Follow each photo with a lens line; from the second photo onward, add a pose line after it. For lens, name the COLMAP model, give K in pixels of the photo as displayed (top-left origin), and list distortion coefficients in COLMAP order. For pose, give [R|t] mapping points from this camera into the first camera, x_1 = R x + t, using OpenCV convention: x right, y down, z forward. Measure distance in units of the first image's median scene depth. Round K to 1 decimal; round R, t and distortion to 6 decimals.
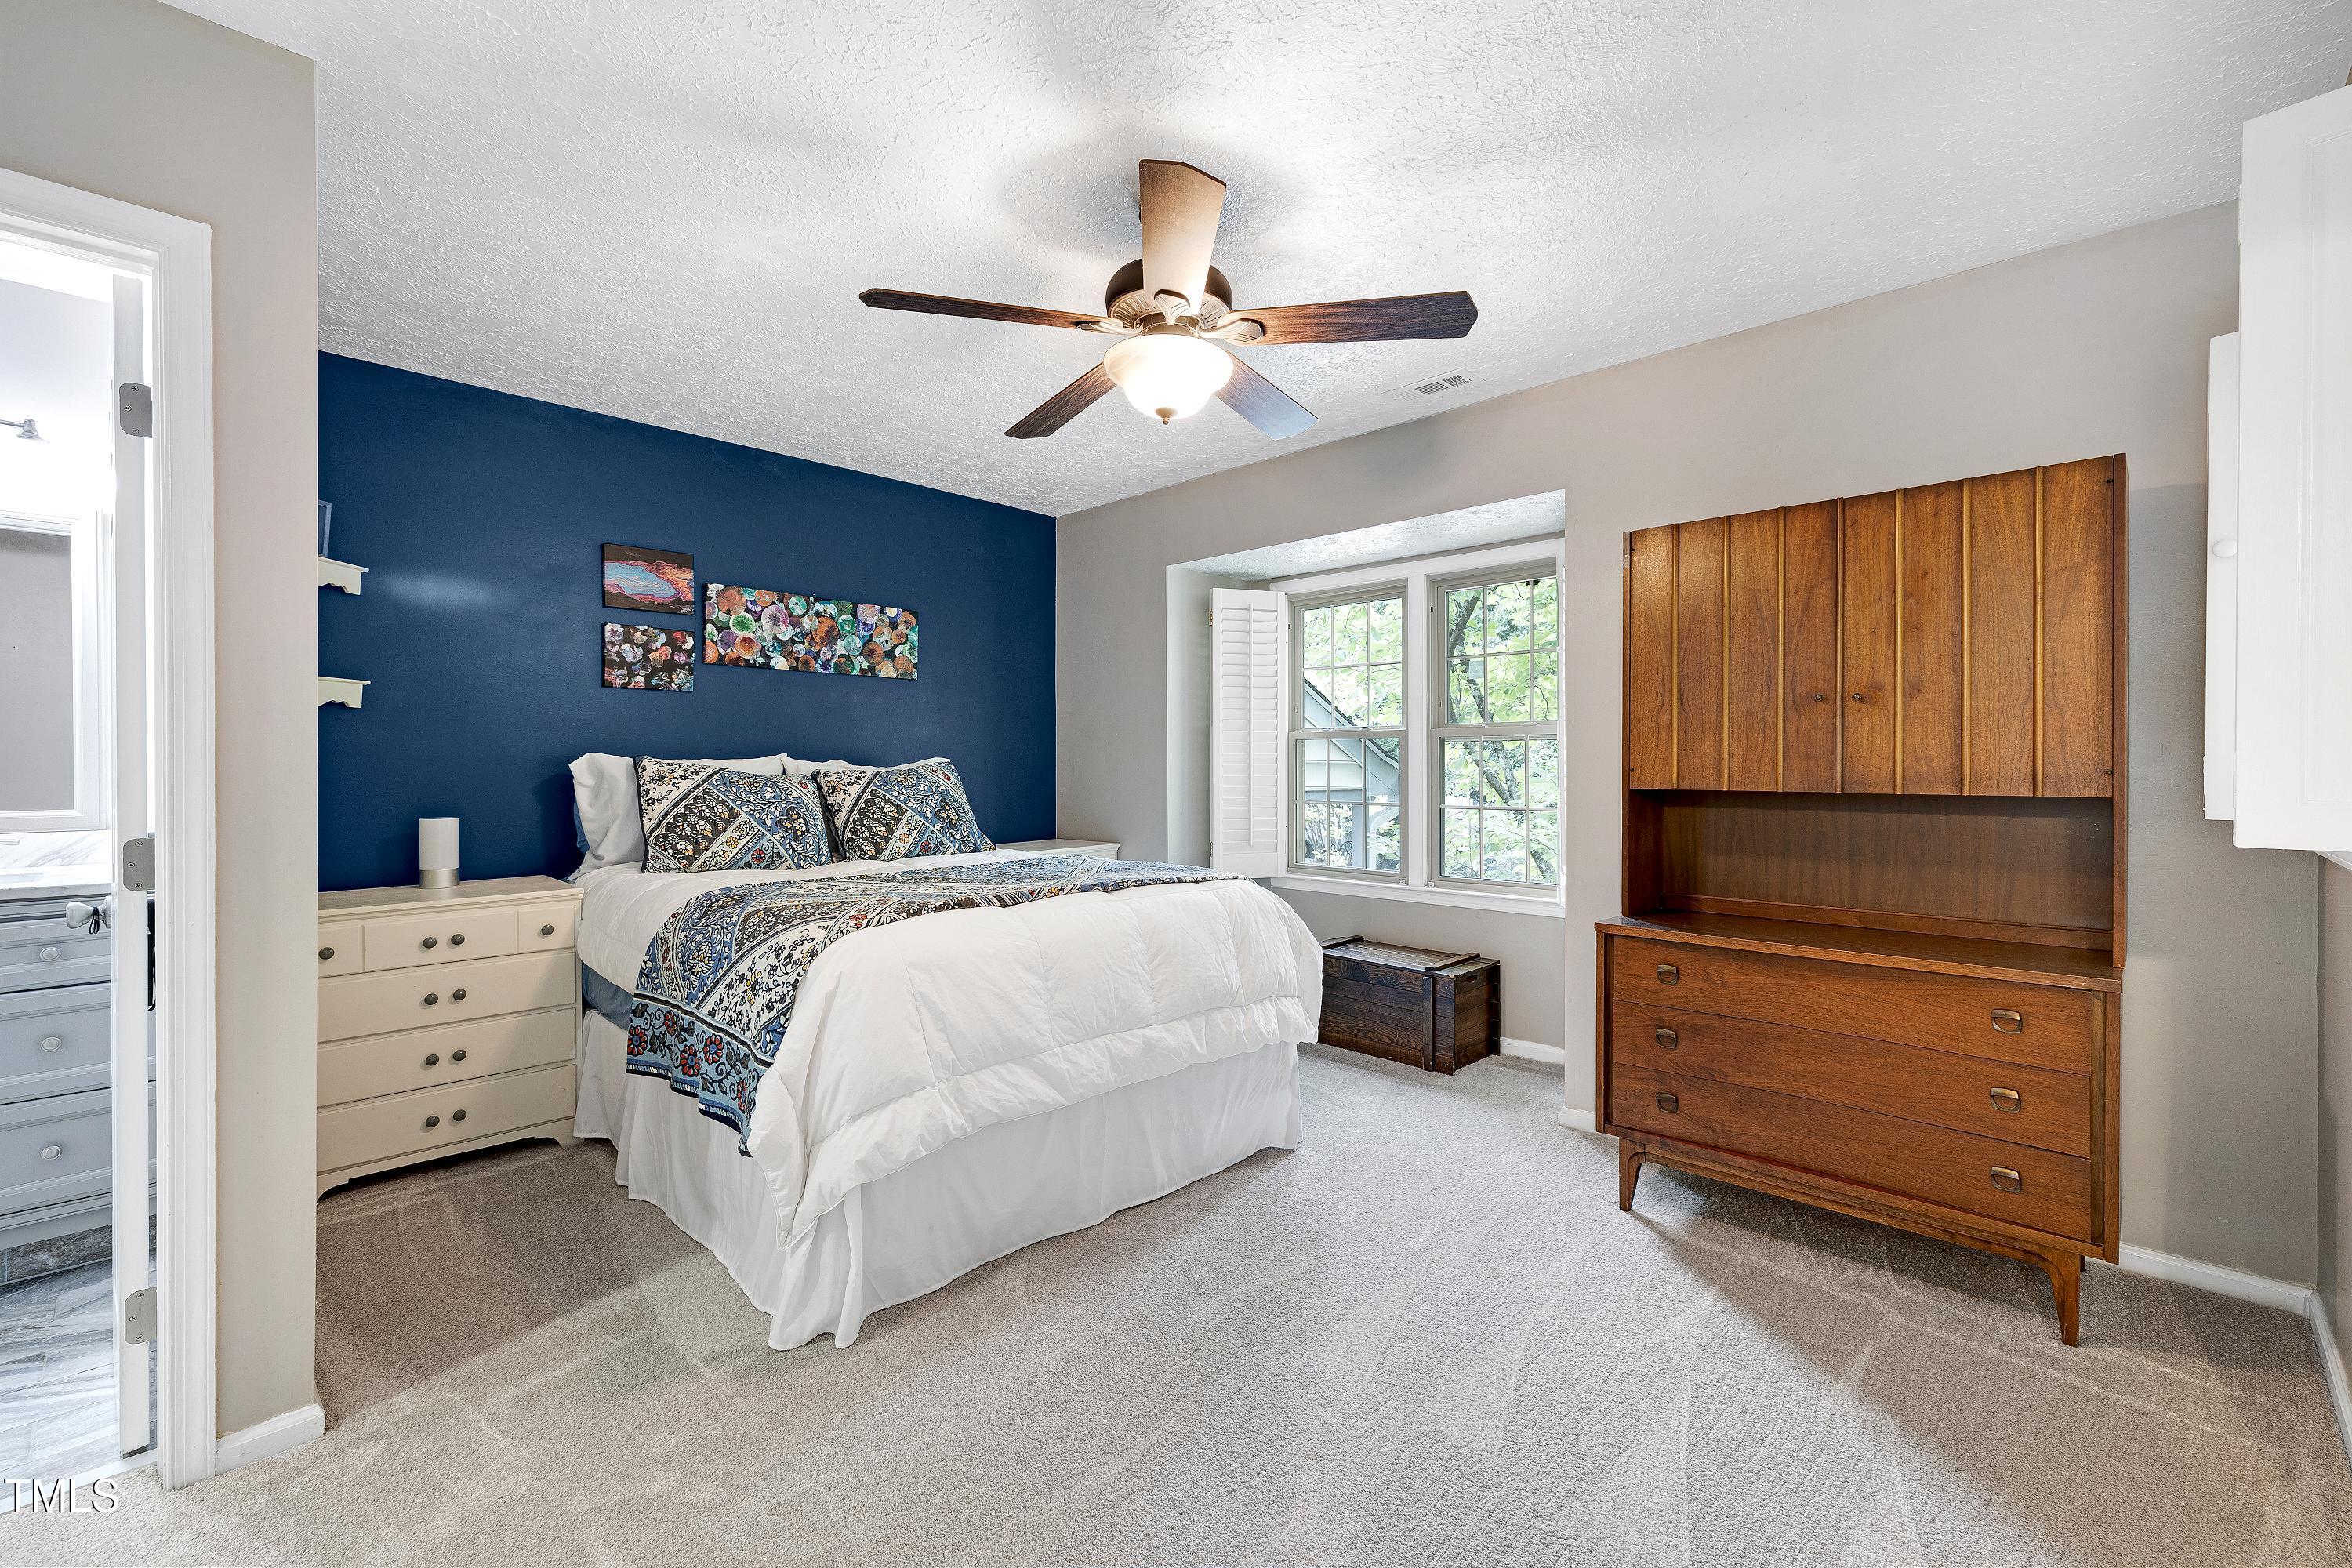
lens RADIAL K [[1009.2, 0, 1167.5], [0, 1009.2, 764.8], [0, 0, 1]] dist [0.008092, 0.000357]
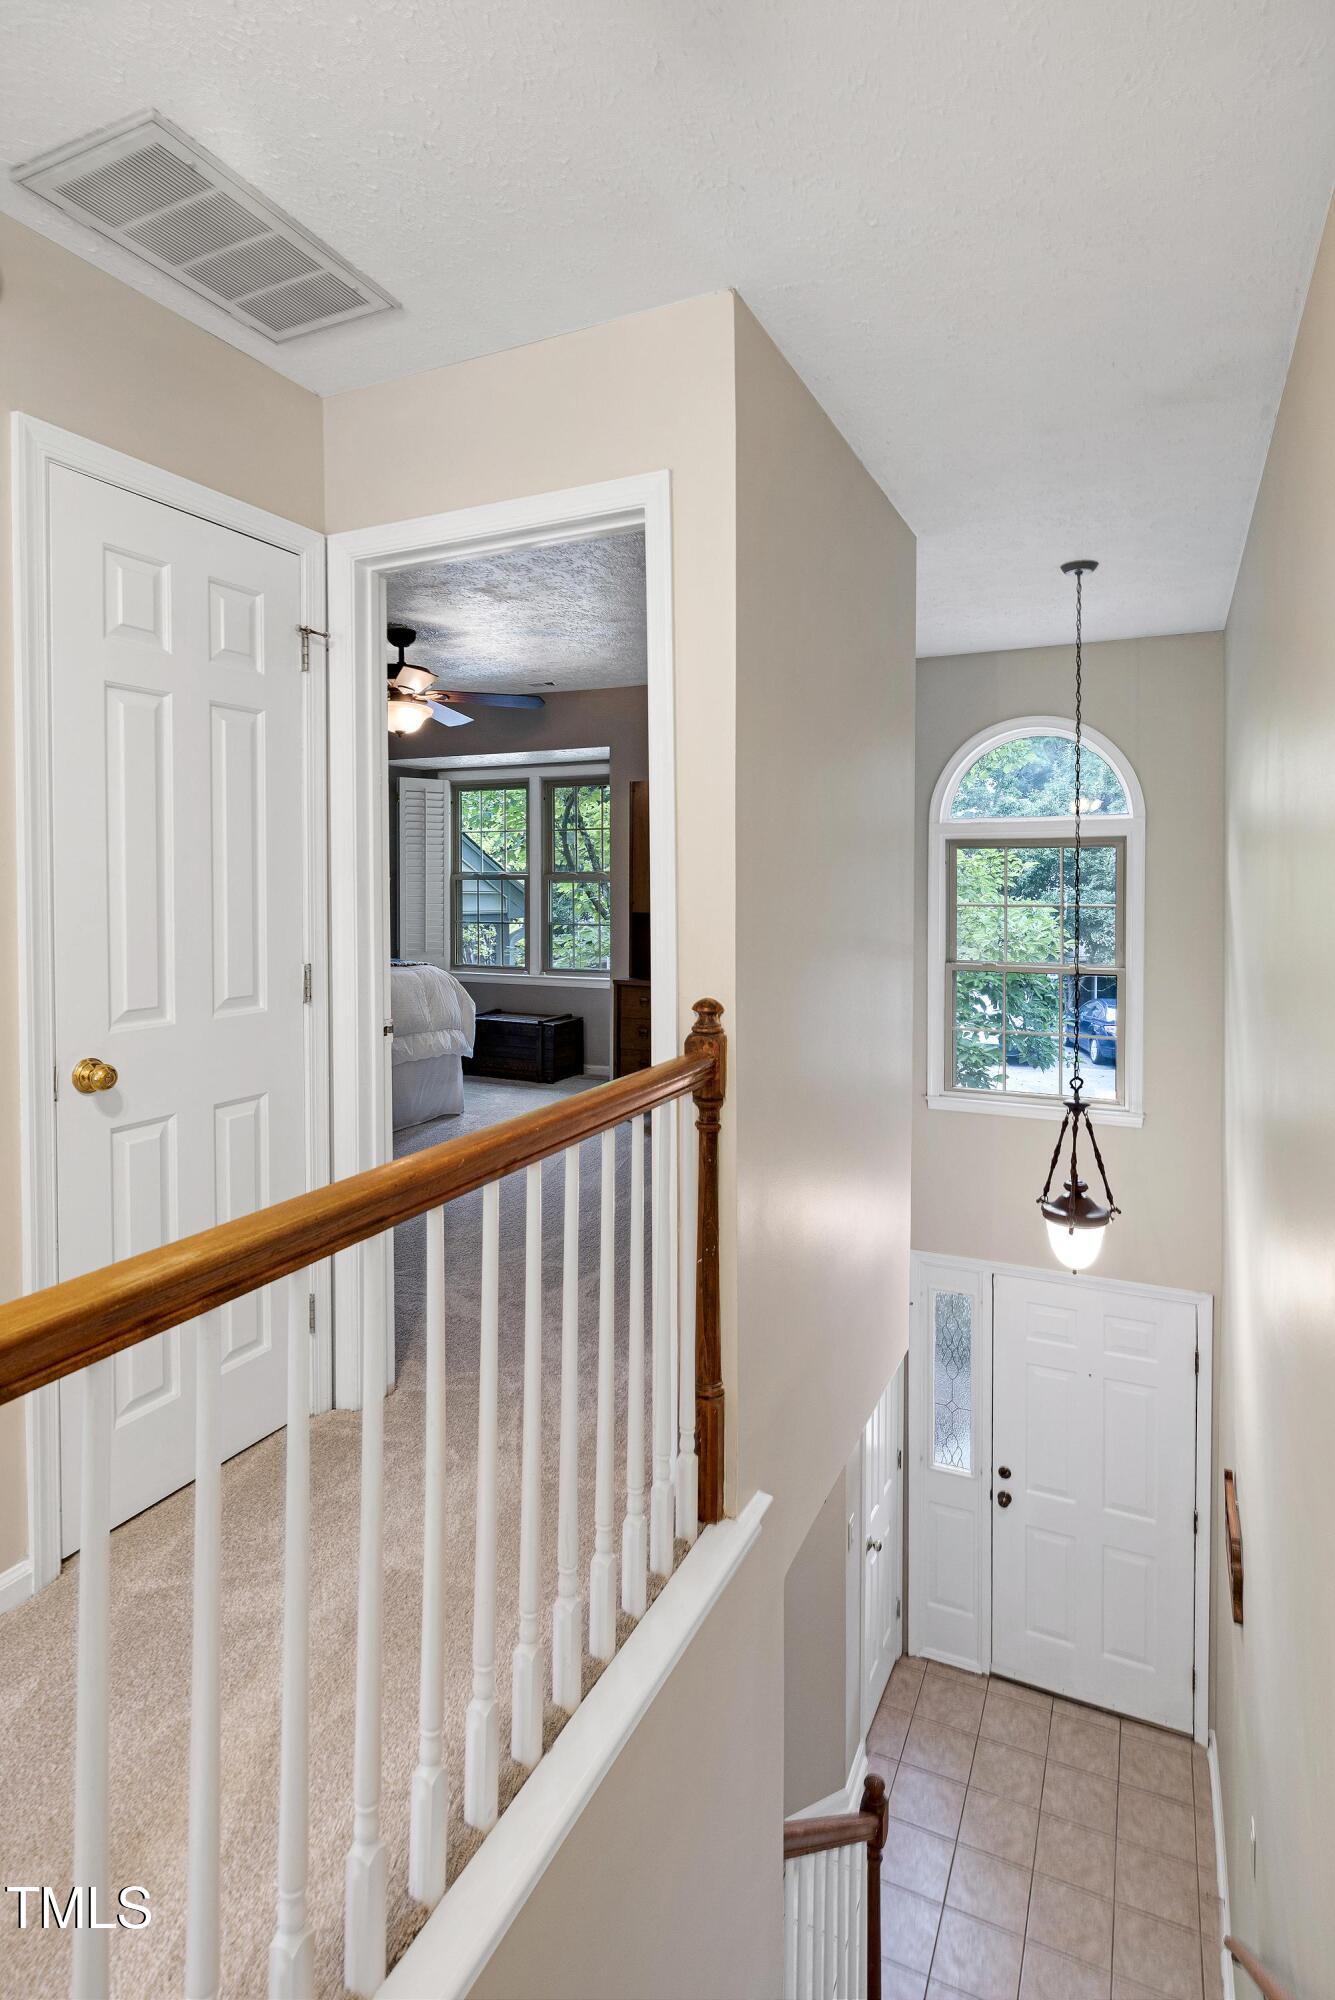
lens RADIAL K [[1048.4, 0, 656.4], [0, 1048.4, 904.2], [0, 0, 1]] dist [0.000357, 0.000651]
pose [[0.947083, -0.002666, 0.320978, -0.118958], [-0.002083, 0.999893, 0.014452, -0.016469], [-0.320983, -0.014356, 0.946976, -0.735738]]
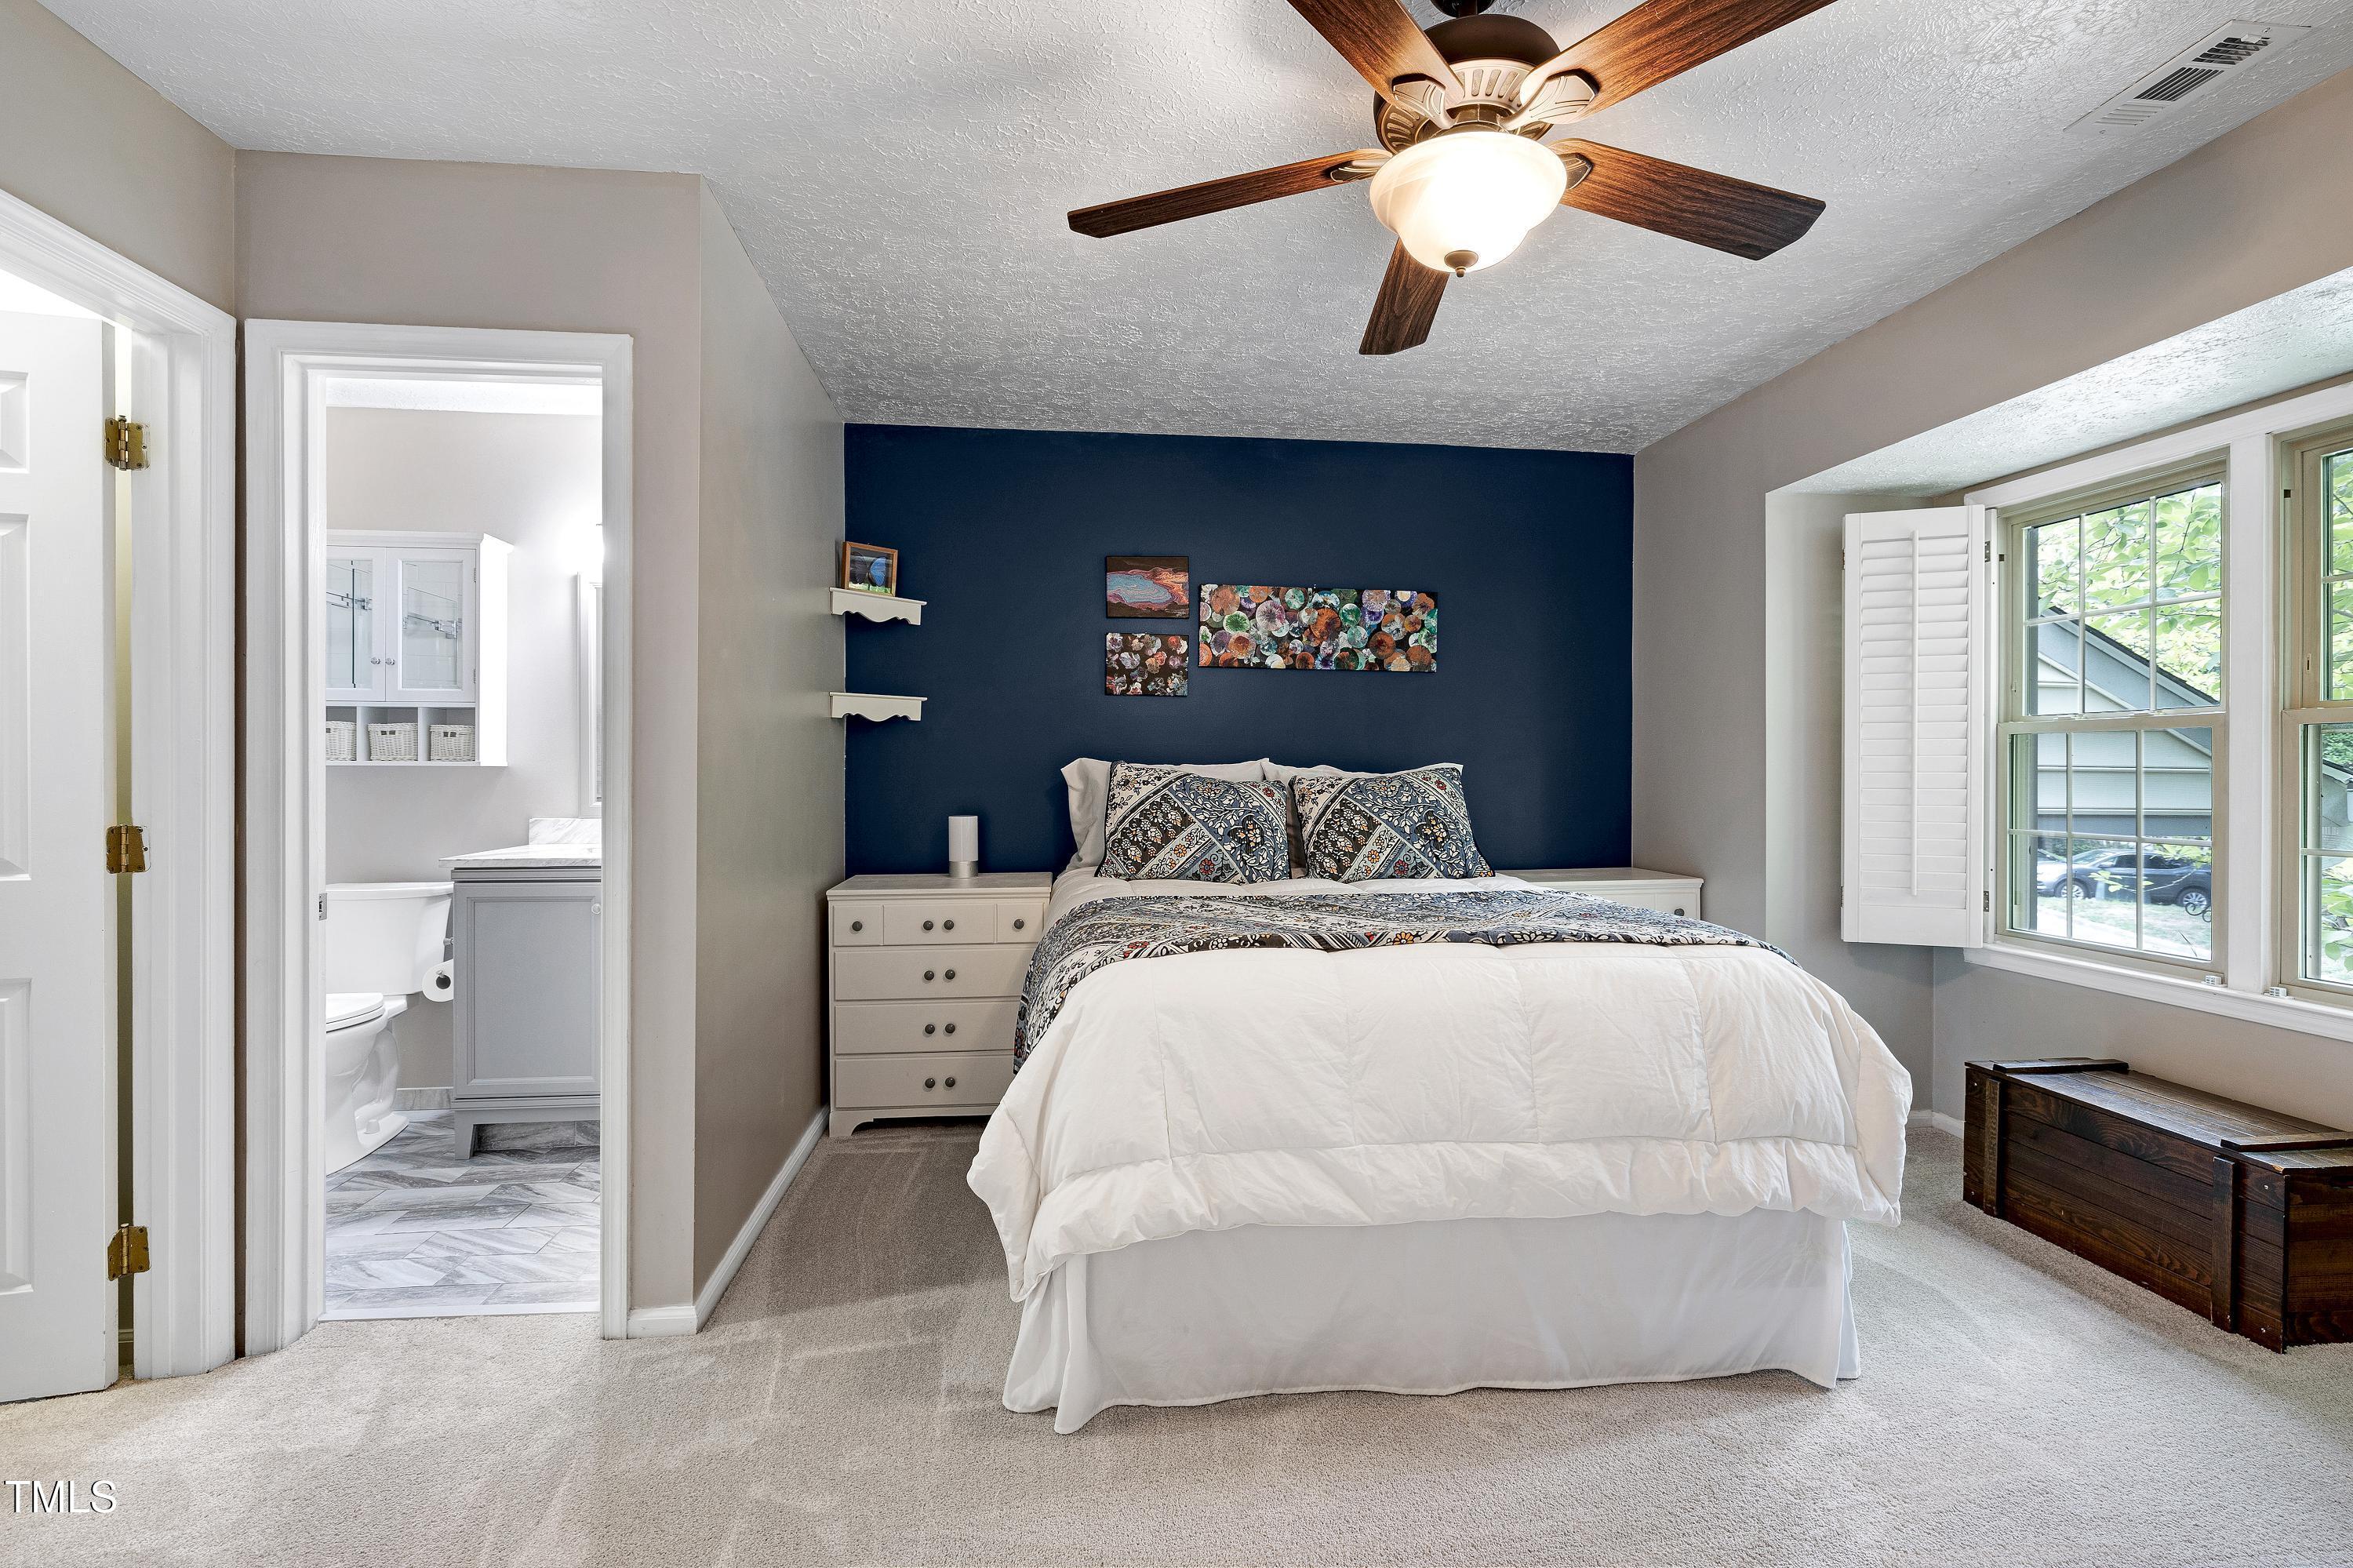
lens RADIAL K [[1071.1, 0, 1160.5], [0, 1071.1, 772.8], [0, 0, 1]] dist [-0.001029, 0.000710]
pose [[0.775215, 0.005361, -0.631675, 0.187102], [-0.004853, 0.999985, 0.002532, 0.000218], [0.631679, 0.001102, 0.775229, 0.189974]]
